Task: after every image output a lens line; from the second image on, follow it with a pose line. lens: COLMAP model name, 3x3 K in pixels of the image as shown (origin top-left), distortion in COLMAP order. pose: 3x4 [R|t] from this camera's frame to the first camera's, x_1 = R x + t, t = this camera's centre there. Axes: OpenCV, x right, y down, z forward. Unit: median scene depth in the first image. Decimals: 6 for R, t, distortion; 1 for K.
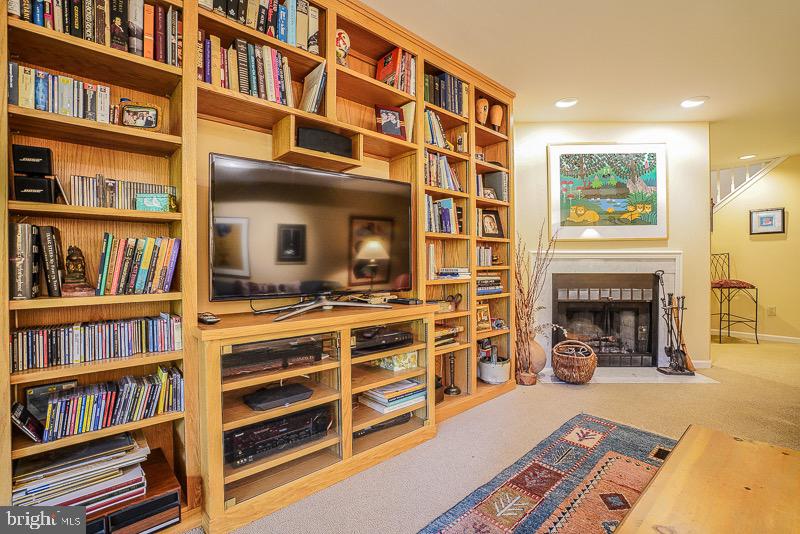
lens RADIAL K [[371.6, 0, 397.5], [0, 371.6, 262.9], [0, 0, 1]] dist [-0.057729, 0.023684]
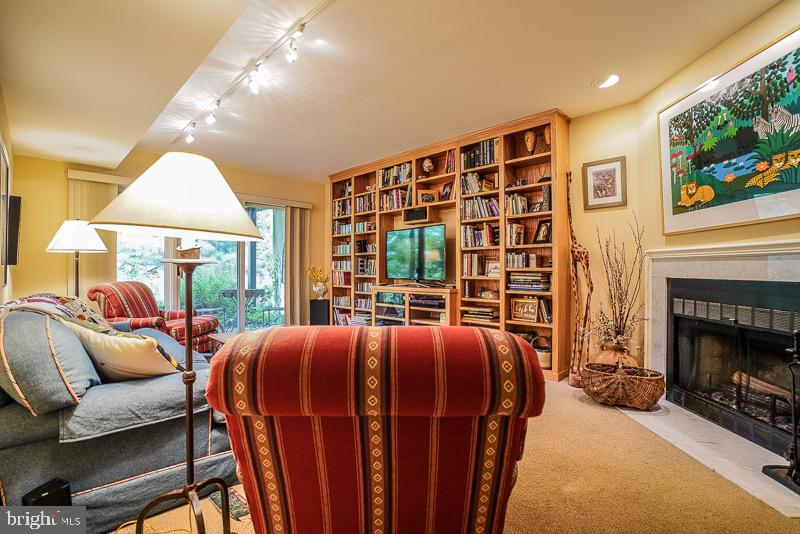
lens RADIAL K [[371.6, 0, 397.5], [0, 371.6, 262.9], [0, 0, 1]] dist [-0.057729, 0.023684]
pose [[0.053185, -0.015374, -0.998466, 1.355354], [0.002224, 0.999881, -0.015277, 0.008992], [0.998582, -0.001408, 0.053213, 0.470503]]
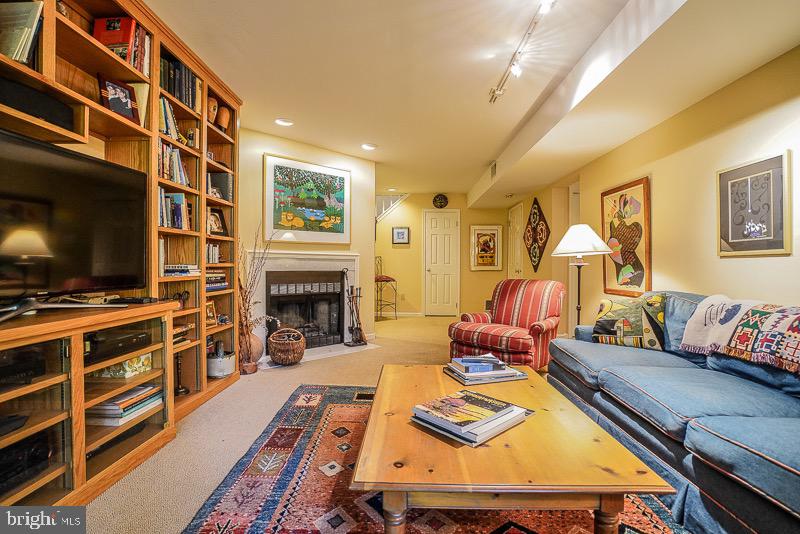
lens RADIAL K [[374.2, 0, 402.3], [0, 374.2, 265.9], [0, 0, 1]] dist [-0.056704, 0.019583]
pose [[0.677717, 0.003532, 0.735314, -0.143793], [-0.007875, 0.999966, 0.002454, 0.008125], [-0.735281, -0.007453, 0.677722, -0.067386]]
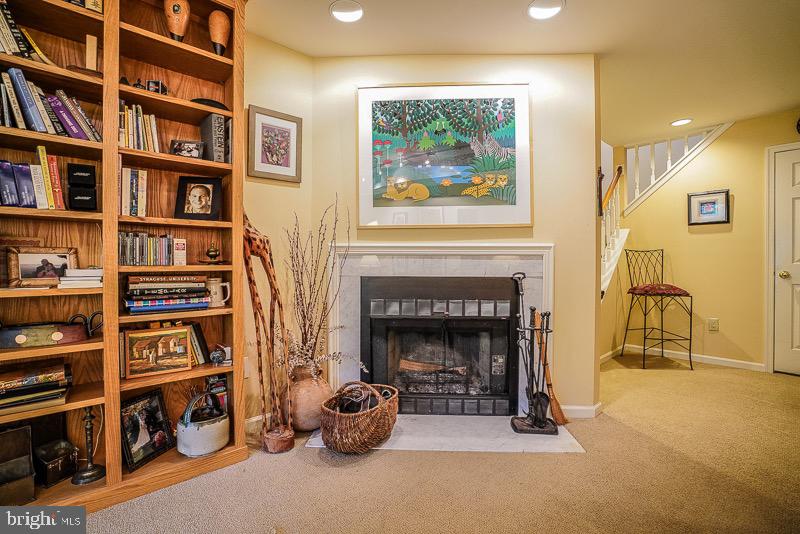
lens RADIAL K [[371.6, 0, 397.5], [0, 371.6, 262.9], [0, 0, 1]] dist [-0.057729, 0.023684]
pose [[0.999984, 0.002460, 0.005133, 0.572438], [-0.002476, 0.999992, 0.003047, 0.001132], [-0.005126, -0.003060, 0.999982, 0.371120]]
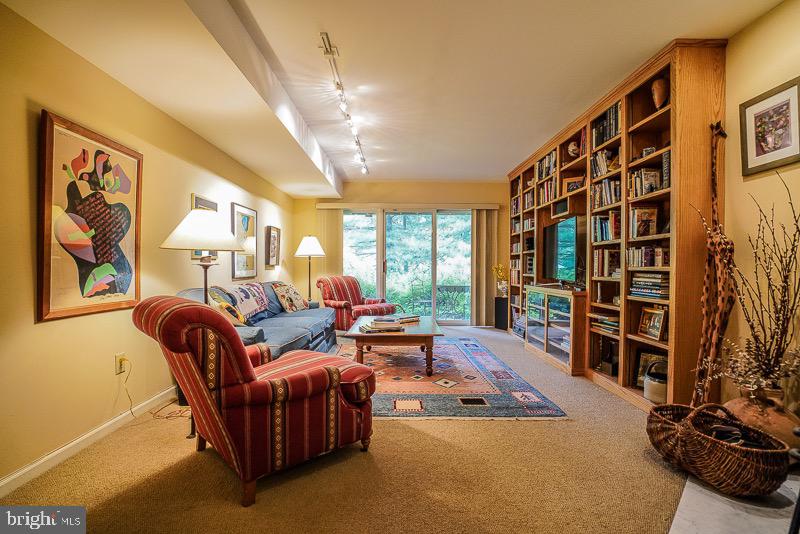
lens RADIAL K [[374.3, 0, 400.0], [0, 374.3, 267.0], [0, 0, 1]] dist [-0.001484, -0.000123]
pose [[-0.660661, -0.001615, -0.750683, 1.265823], [-0.000796, 0.999999, -0.001451, 0.009597], [0.750684, -0.000361, -0.660661, 1.074579]]
